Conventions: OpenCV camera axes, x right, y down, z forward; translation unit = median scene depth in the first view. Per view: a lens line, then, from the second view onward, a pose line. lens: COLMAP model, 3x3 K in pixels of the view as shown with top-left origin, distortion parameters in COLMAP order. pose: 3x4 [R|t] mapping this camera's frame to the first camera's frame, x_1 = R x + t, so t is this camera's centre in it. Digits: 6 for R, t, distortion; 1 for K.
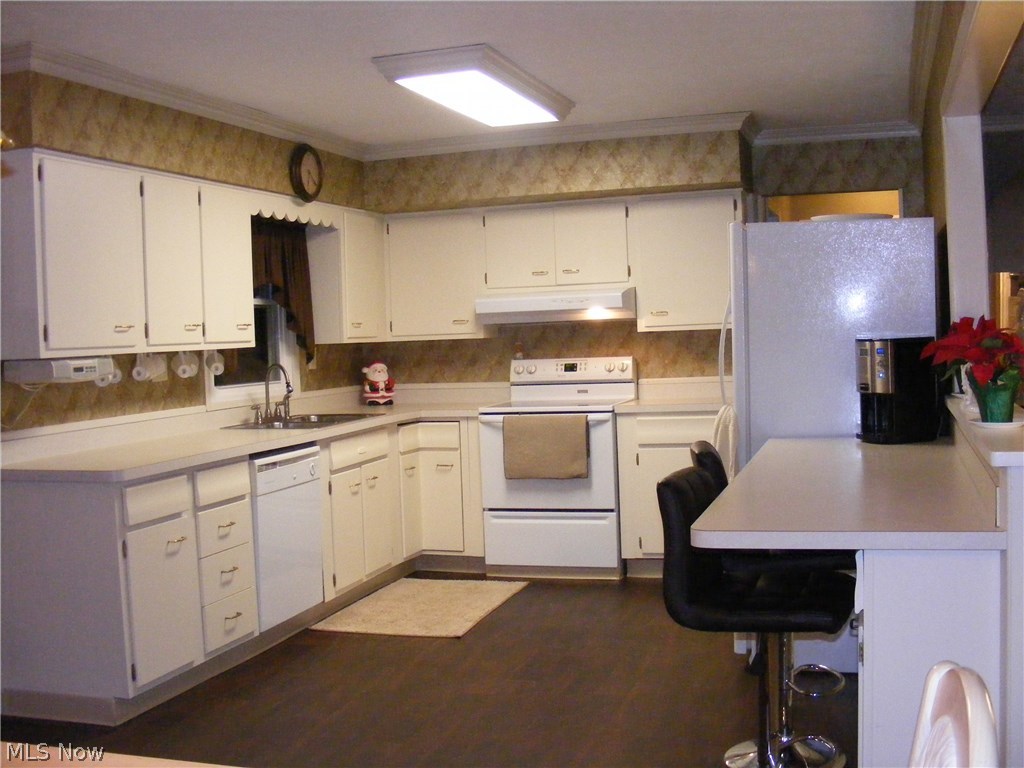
lens RADIAL K [[1183.5, 0, 512.0], [0, 1183.5, 384.0], [0, 0, 1]] dist [-0.298679, 0.457662]
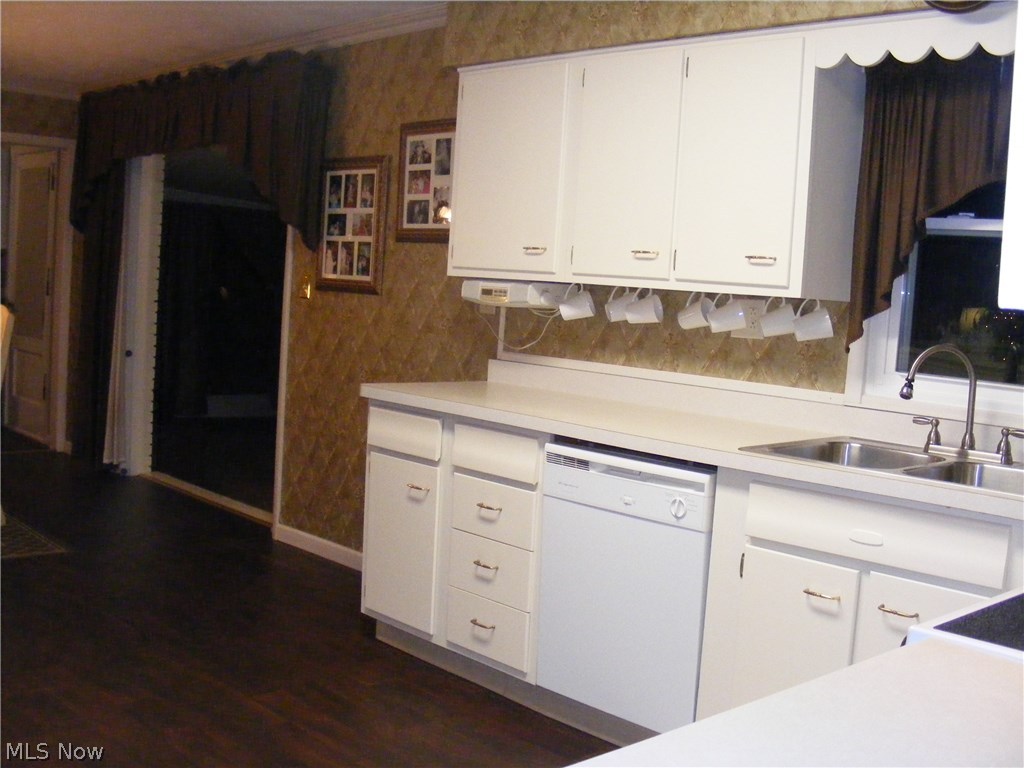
lens RADIAL K [[1183.5, 0, 512.0], [0, 1183.5, 384.0], [0, 0, 1]] dist [-0.298679, 0.457662]
pose [[-0.493026, 0.083628, -0.865986, 0.401022], [-0.081327, 0.986581, 0.141575, -0.068194], [0.866205, 0.140228, -0.479609, 1.327136]]
